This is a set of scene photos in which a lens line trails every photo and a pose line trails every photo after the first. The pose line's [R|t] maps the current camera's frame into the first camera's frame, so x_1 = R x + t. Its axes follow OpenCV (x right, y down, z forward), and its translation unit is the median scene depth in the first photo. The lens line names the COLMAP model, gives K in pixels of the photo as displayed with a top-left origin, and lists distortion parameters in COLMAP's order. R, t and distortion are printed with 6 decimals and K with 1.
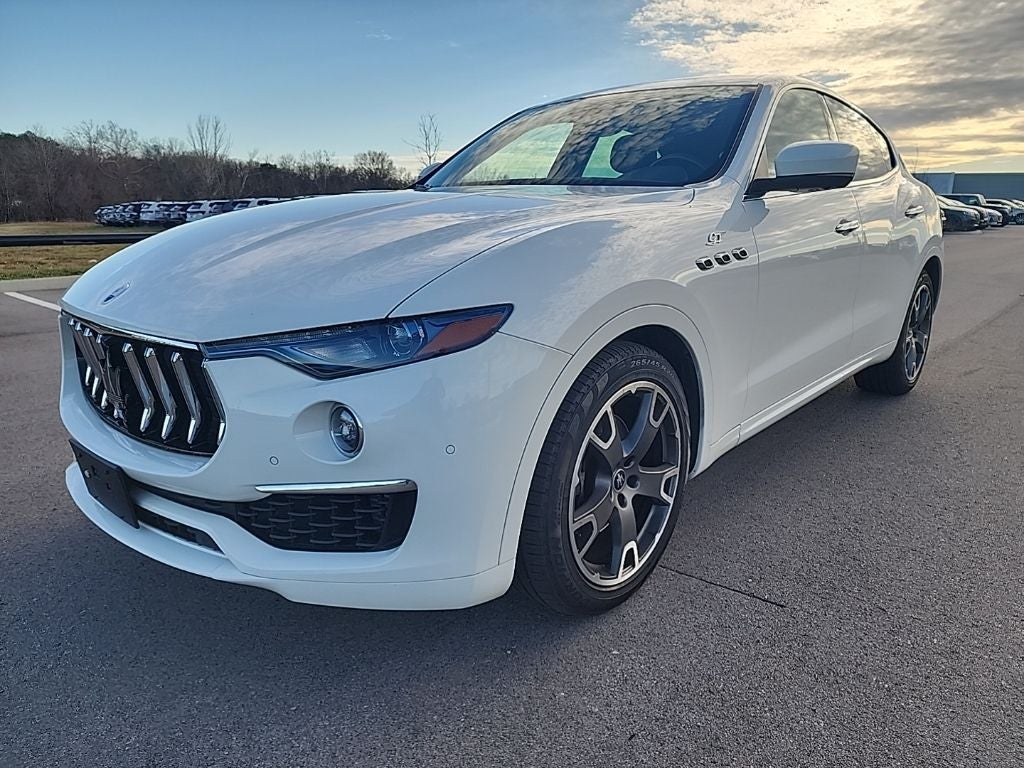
lens RADIAL K [[702.0, 0, 512.0], [0, 702.0, 384.0], [0, 0, 1]] dist [0.074711, -0.068715]
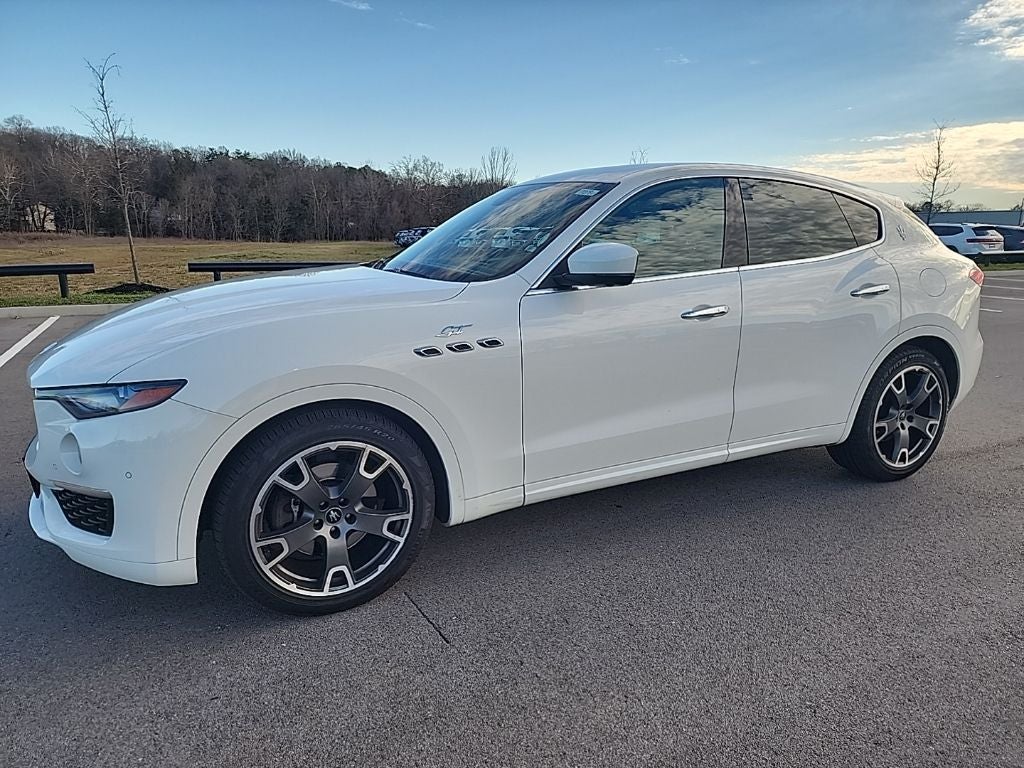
lens RADIAL K [[701.9, 0, 522.4], [0, 701.9, 380.3], [0, 0, 1]] dist [0.055644, -0.045172]
pose [[0.927464, 0.087535, -0.363521, 0.819379], [-0.097832, 0.995153, -0.009973, -0.116024], [0.360886, 0.044814, 0.931533, -0.073428]]
